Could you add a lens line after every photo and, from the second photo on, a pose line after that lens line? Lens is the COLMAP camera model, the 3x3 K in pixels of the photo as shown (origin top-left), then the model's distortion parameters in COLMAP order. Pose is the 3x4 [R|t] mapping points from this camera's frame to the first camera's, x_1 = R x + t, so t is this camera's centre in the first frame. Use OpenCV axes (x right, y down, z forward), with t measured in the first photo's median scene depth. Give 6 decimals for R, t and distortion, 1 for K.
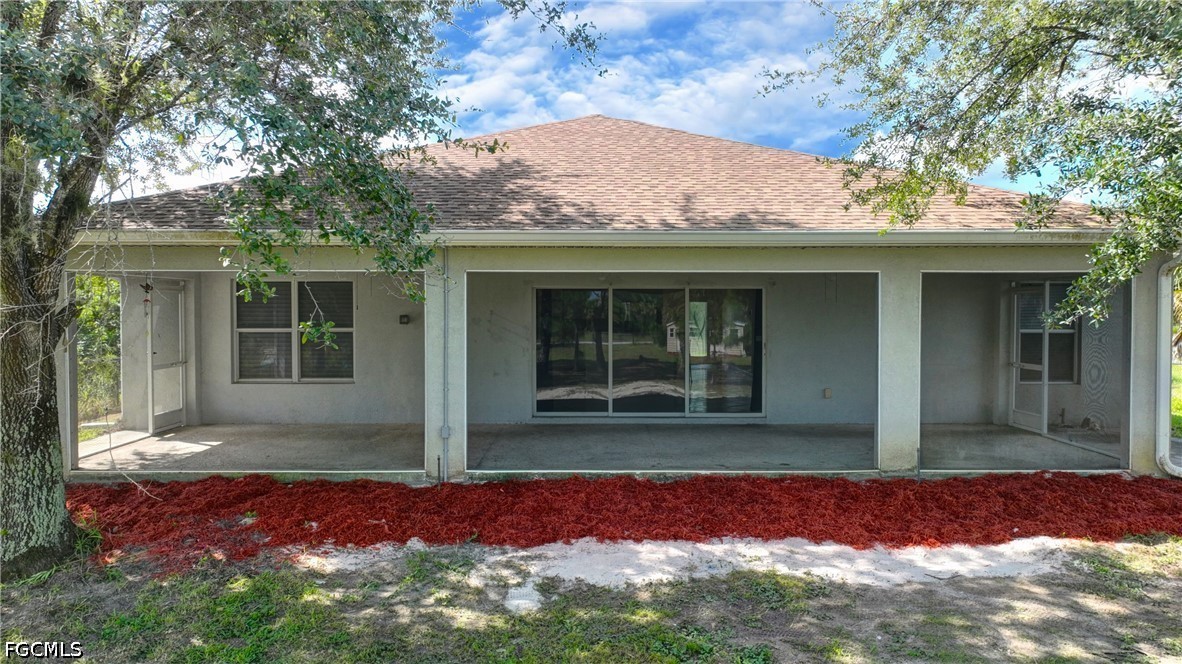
lens RADIAL K [[861.3, 0, 591.0], [0, 861.3, 332.0], [0, 0, 1]] dist [0.003620, -0.001060]
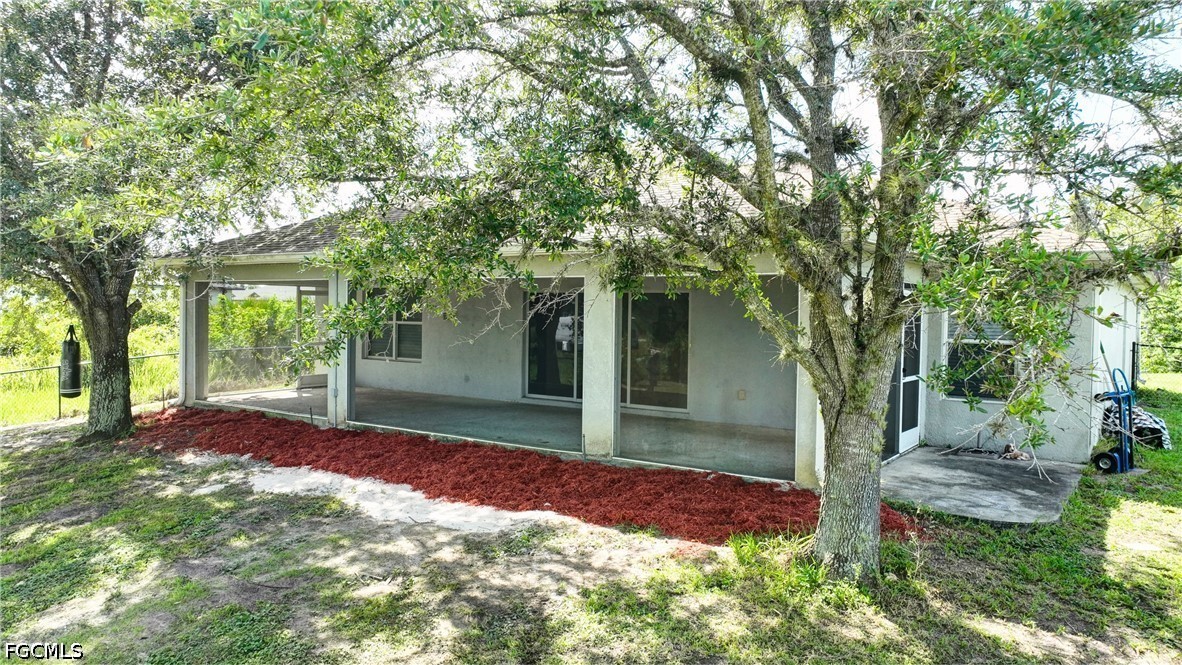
lens RADIAL K [[861.3, 0, 591.0], [0, 861.3, 332.5], [0, 0, 1]] dist [0.003620, -0.001060]
pose [[0.802460, 0.025507, -0.596160, 1.033724], [-0.030520, 0.999533, 0.001683, 0.003380], [0.595924, 0.016844, 0.802864, 0.117000]]
